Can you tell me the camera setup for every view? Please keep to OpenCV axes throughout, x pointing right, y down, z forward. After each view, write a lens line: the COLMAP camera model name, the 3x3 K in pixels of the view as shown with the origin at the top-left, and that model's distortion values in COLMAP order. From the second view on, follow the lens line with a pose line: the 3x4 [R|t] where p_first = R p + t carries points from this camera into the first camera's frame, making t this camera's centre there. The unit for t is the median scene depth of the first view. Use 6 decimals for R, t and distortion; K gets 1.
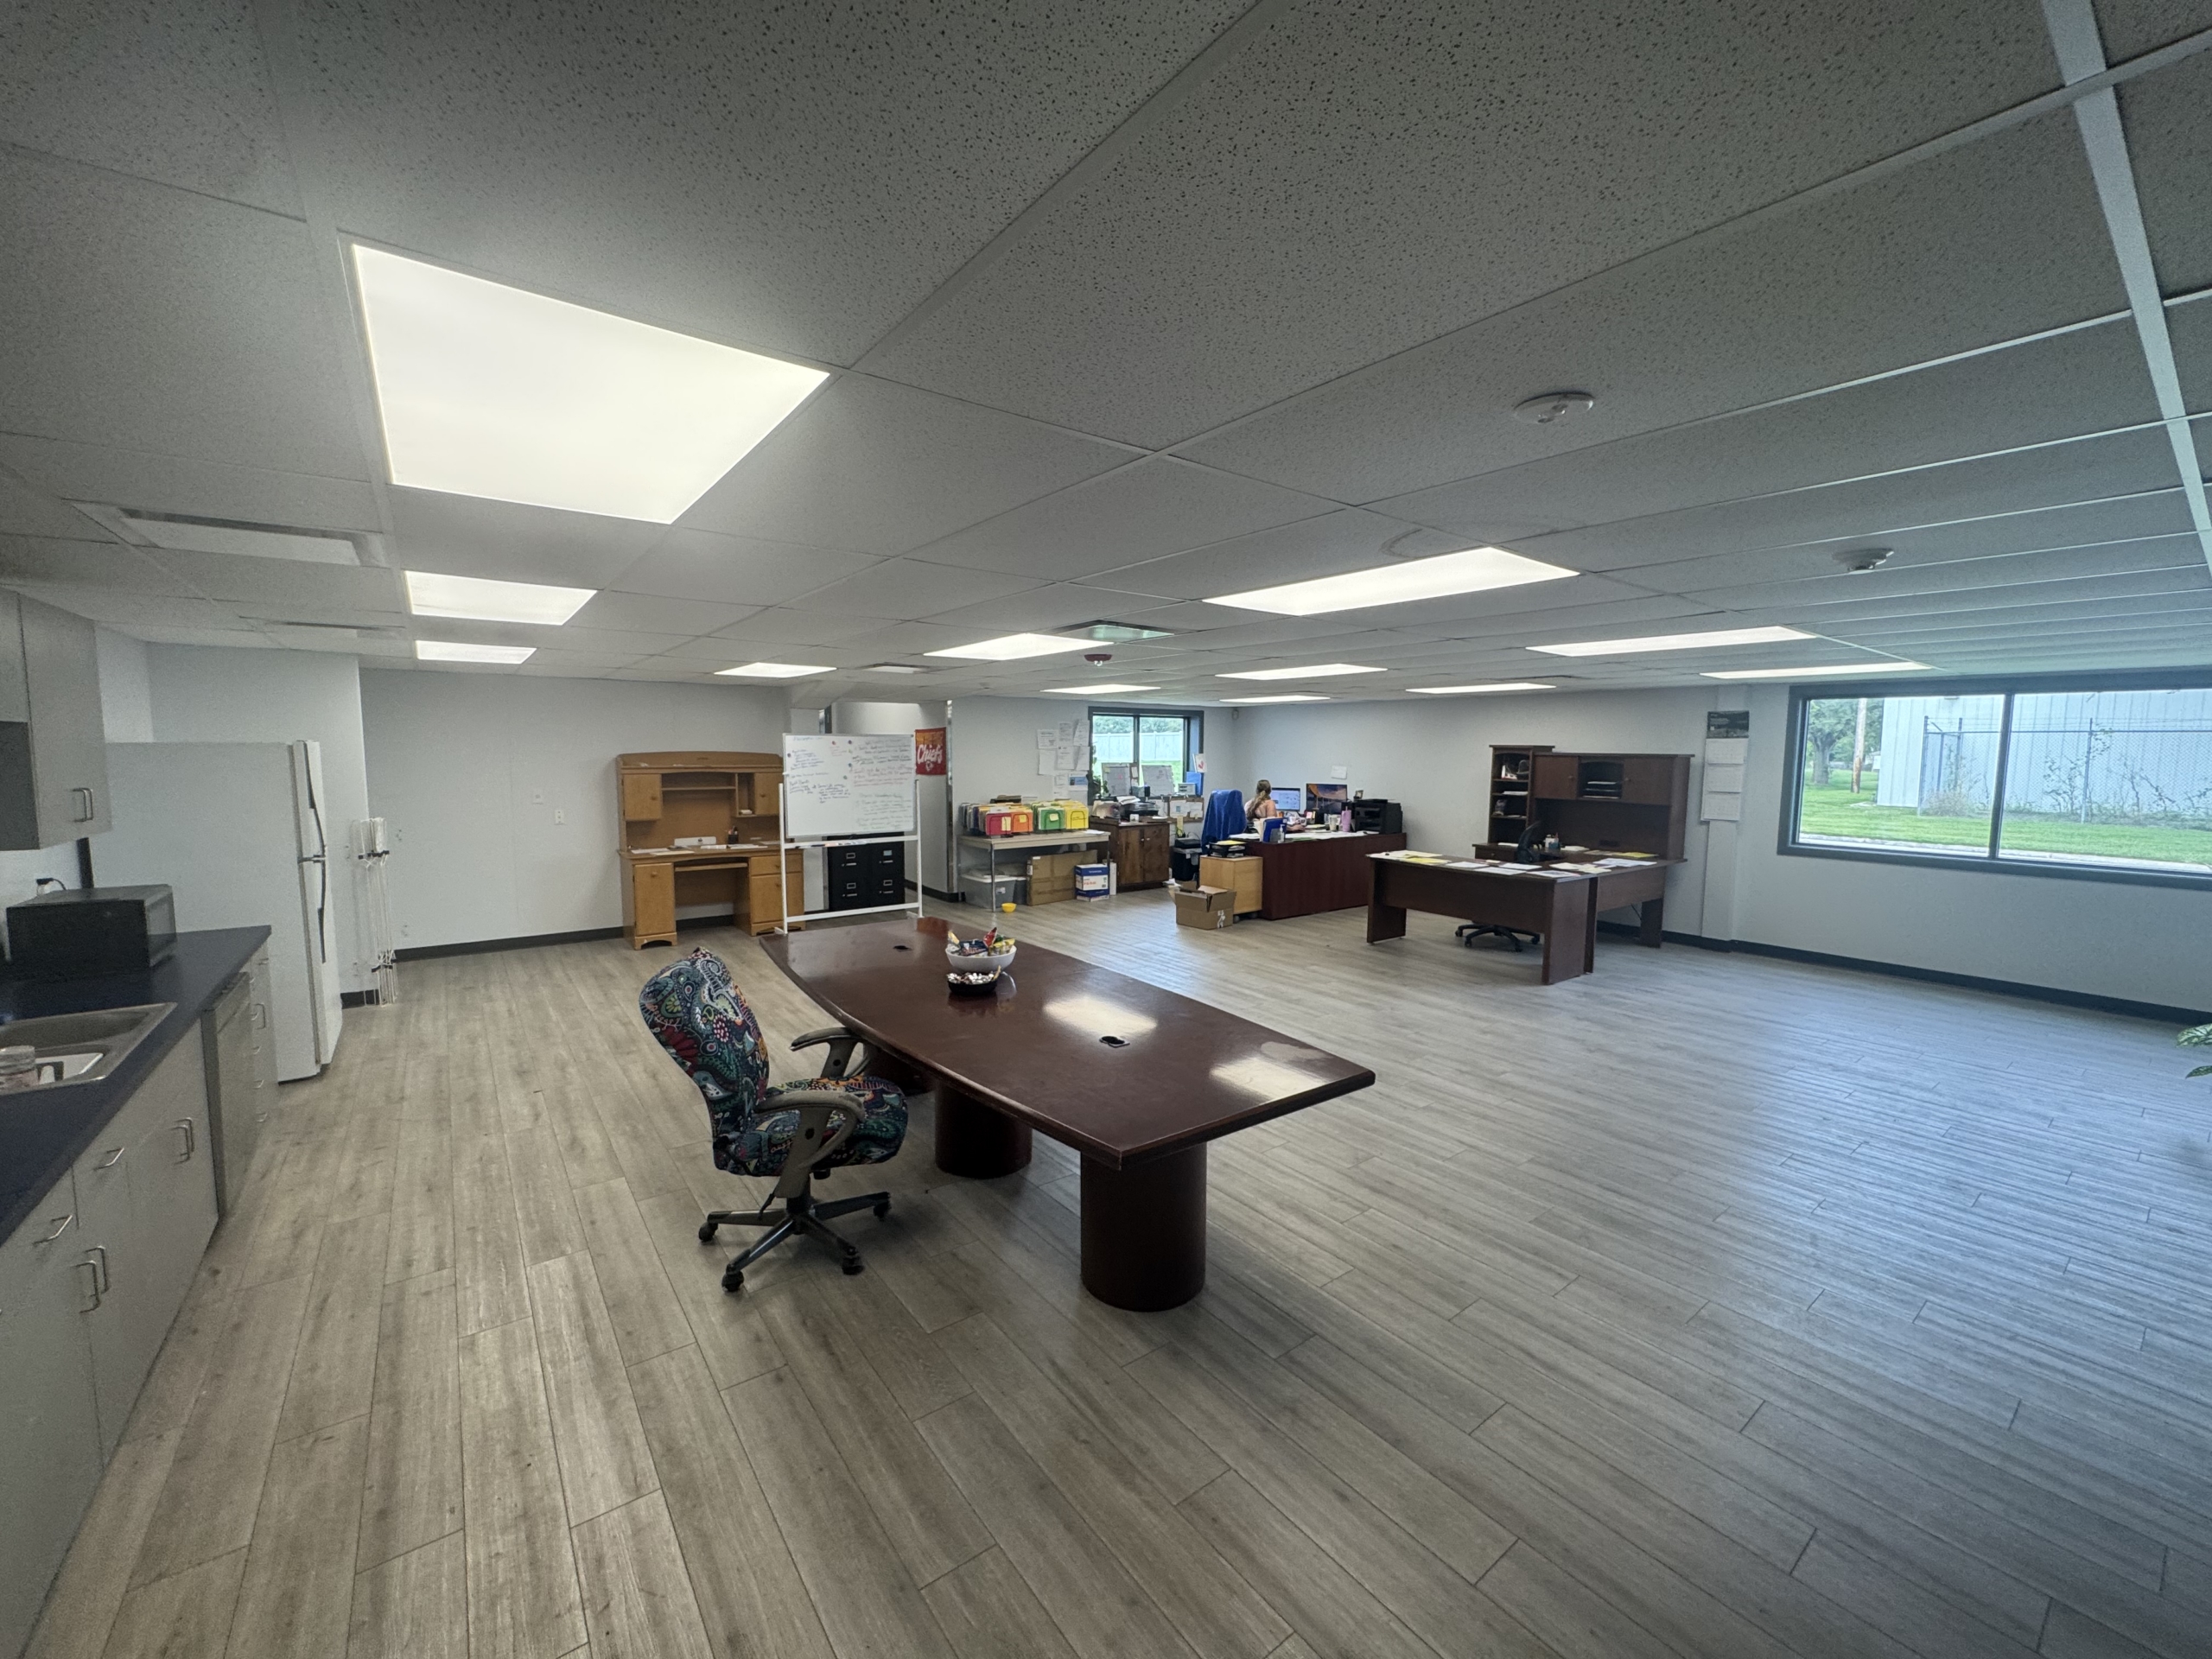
lens RADIAL K [[882.8, 0, 1106.0], [0, 882.8, 829.5], [0, 0, 1]] dist [-0.003313, 0.000637]
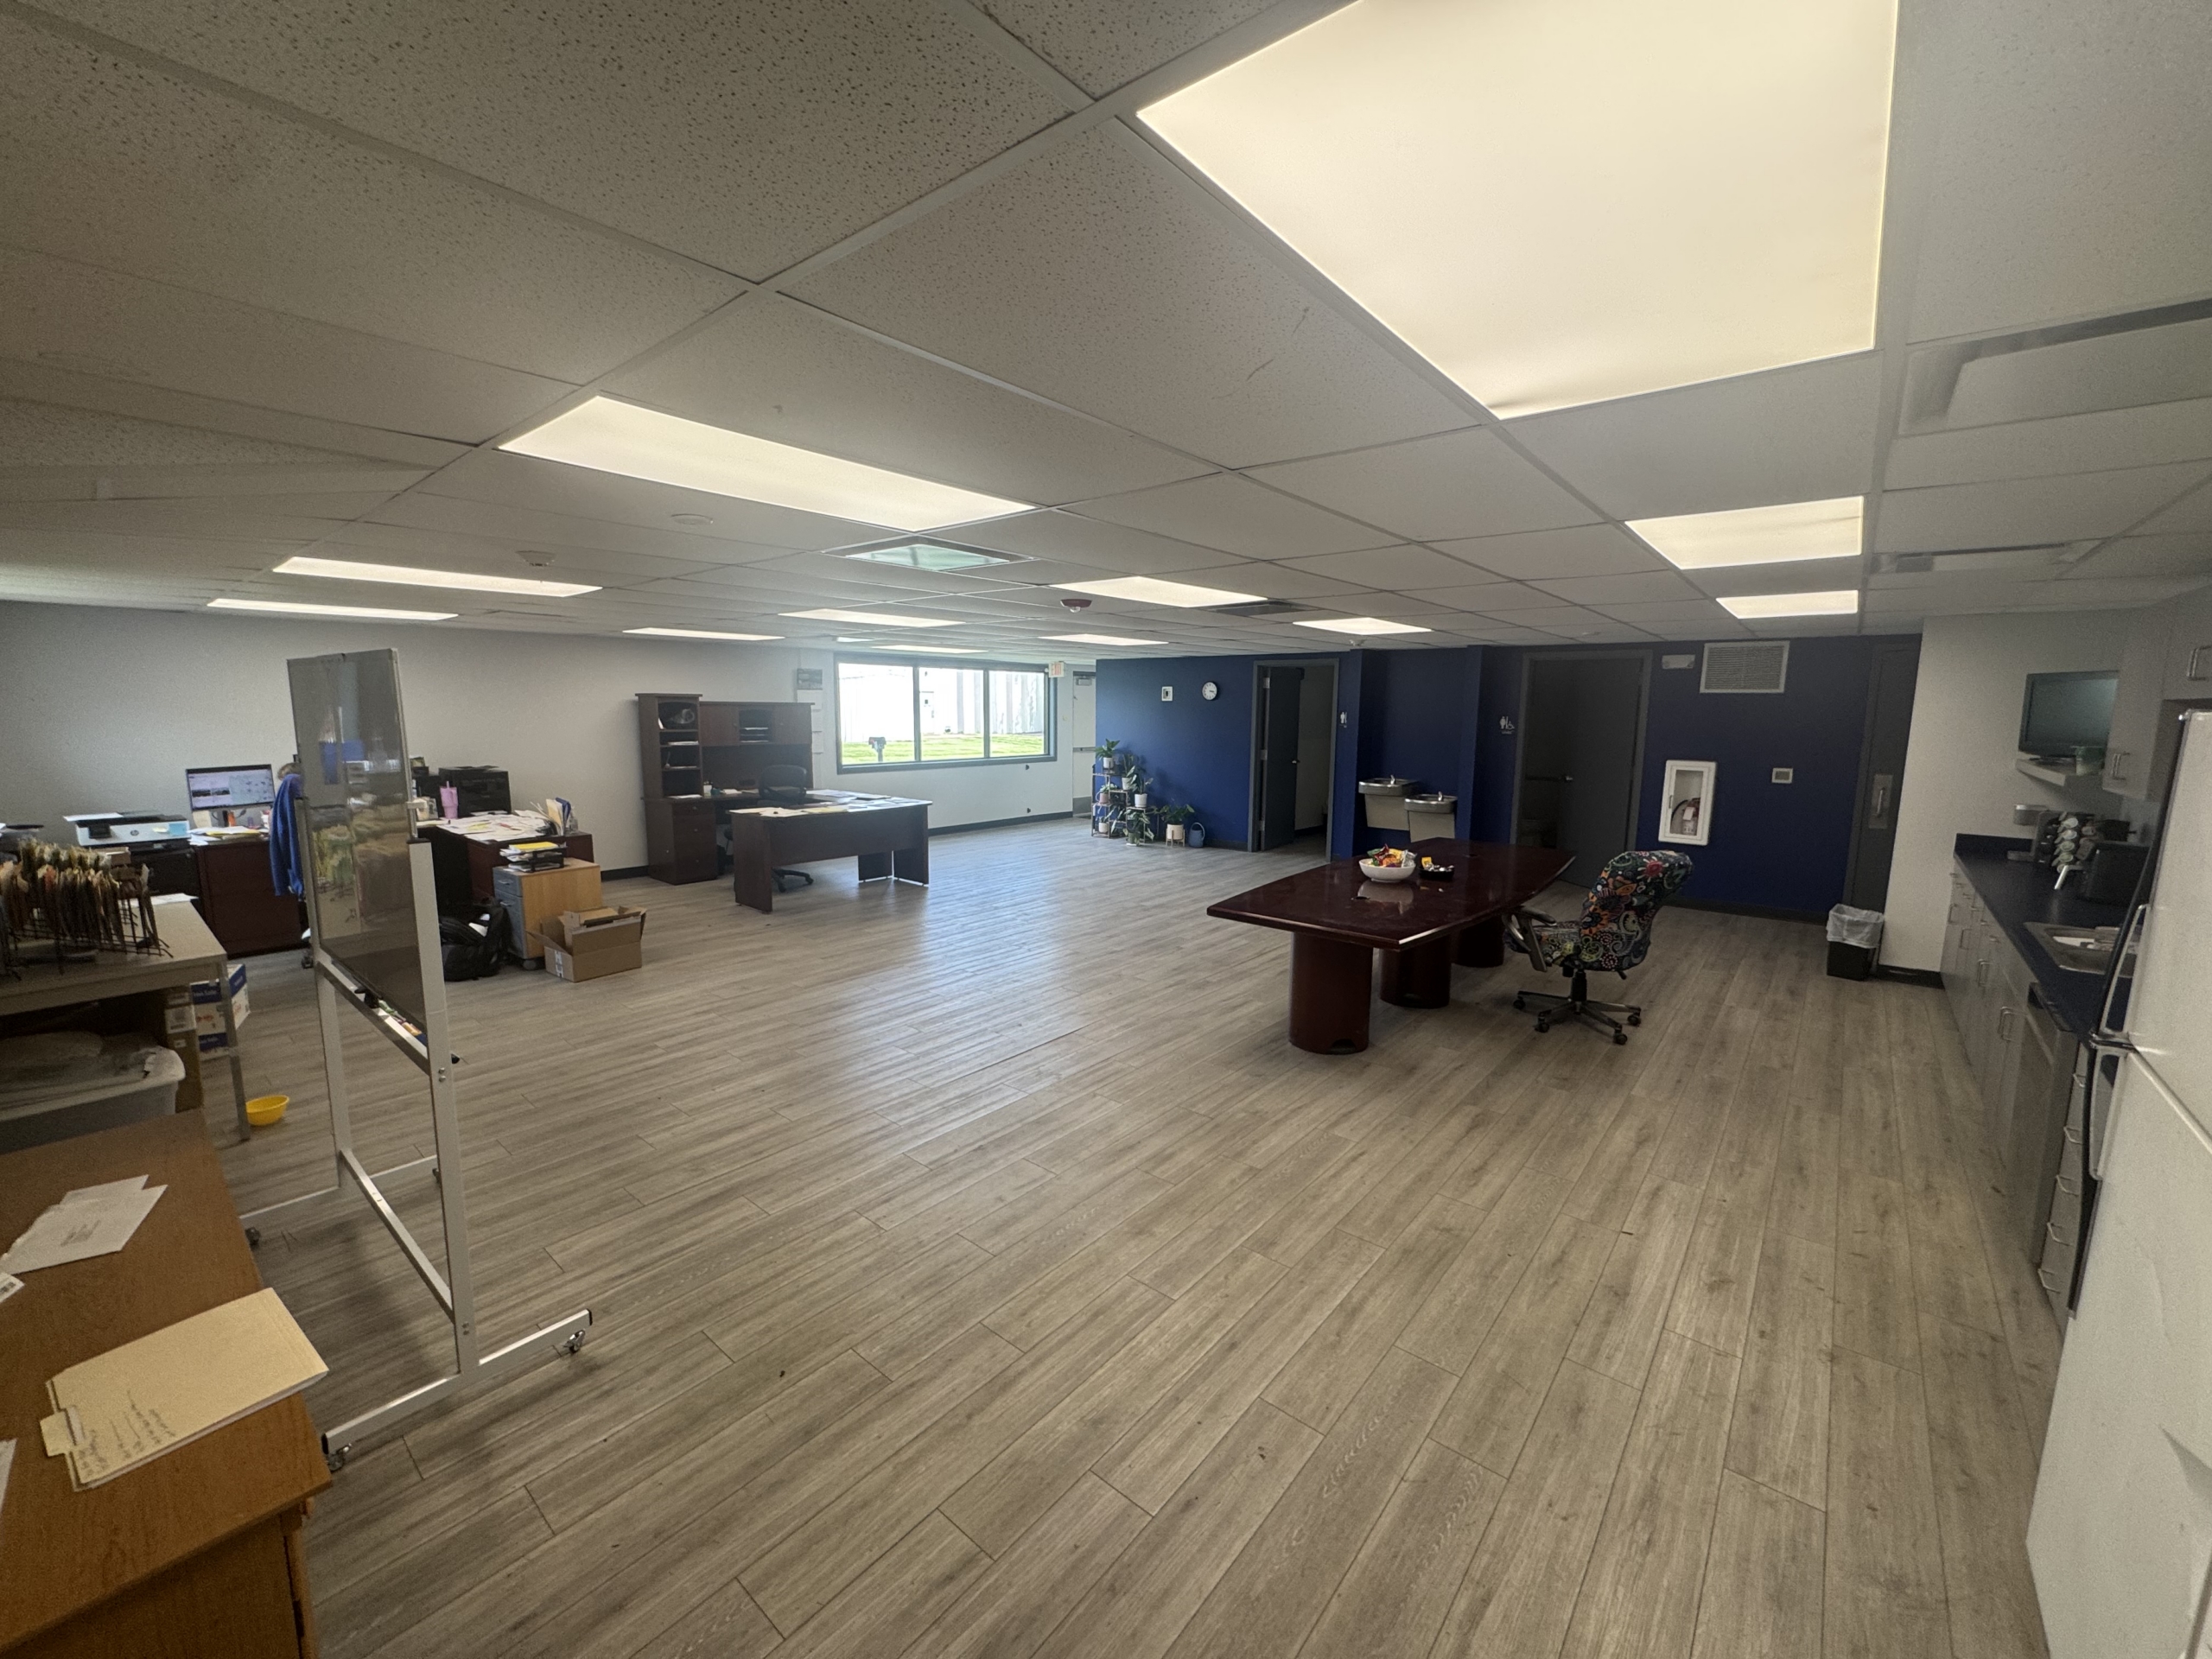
lens RADIAL K [[882.8, 0, 1106.0], [0, 882.8, 829.5], [0, 0, 1]] dist [-0.003313, 0.000637]
pose [[-0.222454, -0.146504, 0.963873, -1.078852], [0.077679, 0.982839, 0.167314, -0.136197], [-0.971844, 0.112092, -0.207256, 1.388594]]
